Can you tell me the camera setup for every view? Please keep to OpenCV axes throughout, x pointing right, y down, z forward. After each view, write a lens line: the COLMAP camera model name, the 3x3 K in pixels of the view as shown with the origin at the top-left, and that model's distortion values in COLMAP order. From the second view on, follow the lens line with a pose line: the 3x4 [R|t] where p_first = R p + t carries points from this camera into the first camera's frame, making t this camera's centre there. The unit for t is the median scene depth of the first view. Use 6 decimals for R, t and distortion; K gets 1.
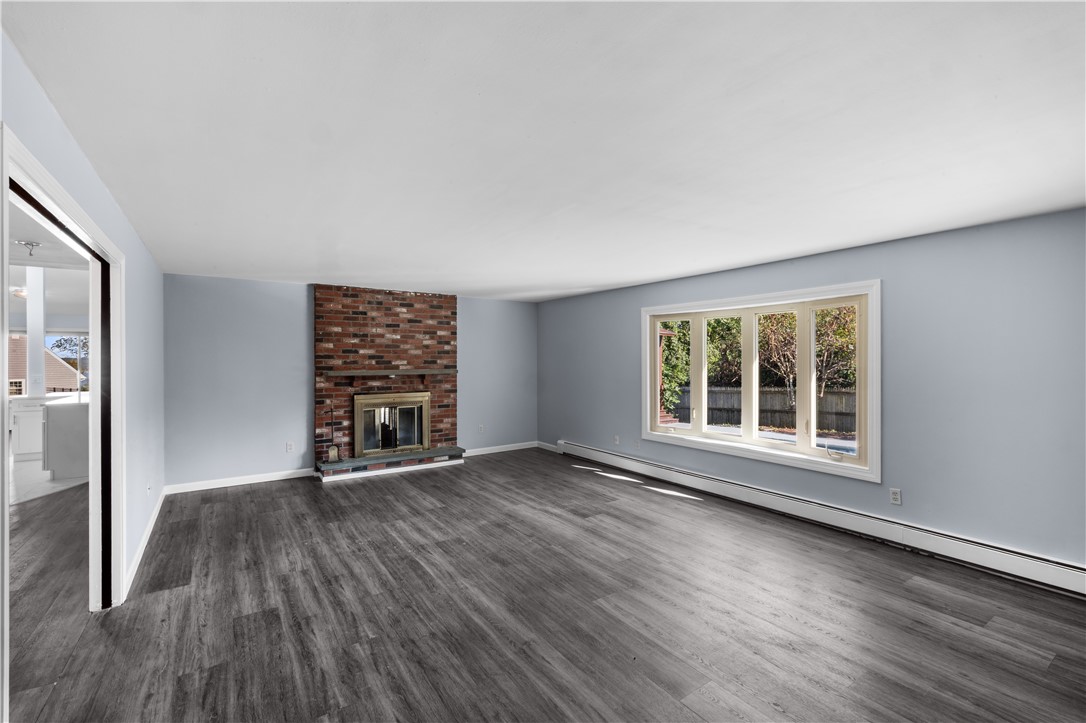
lens RADIAL K [[468.5, 0, 527.9], [0, 468.5, 358.0], [0, 0, 1]] dist [-0.001632, 0.000748]
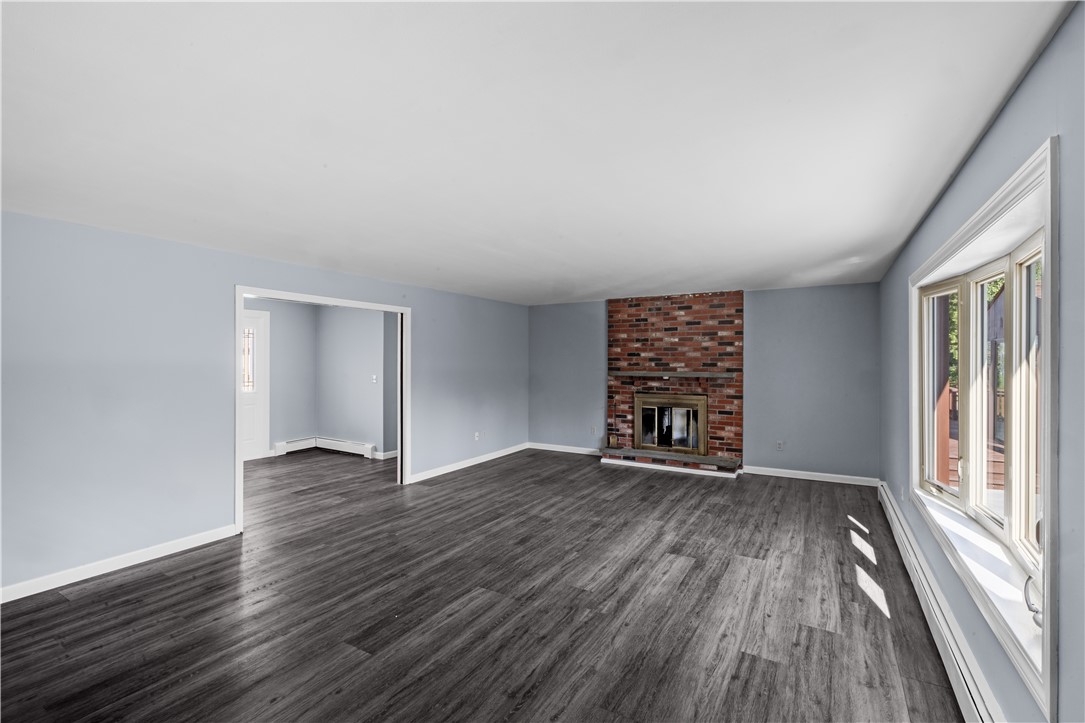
lens RADIAL K [[468.1, 0, 547.9], [0, 468.1, 363.2], [0, 0, 1]] dist [-0.001632, 0.000748]
pose [[0.439570, 0.007103, -0.898180, 0.566719], [0.000101, 0.999968, 0.007957, -0.002399], [0.898208, -0.003589, 0.439555, 0.323605]]
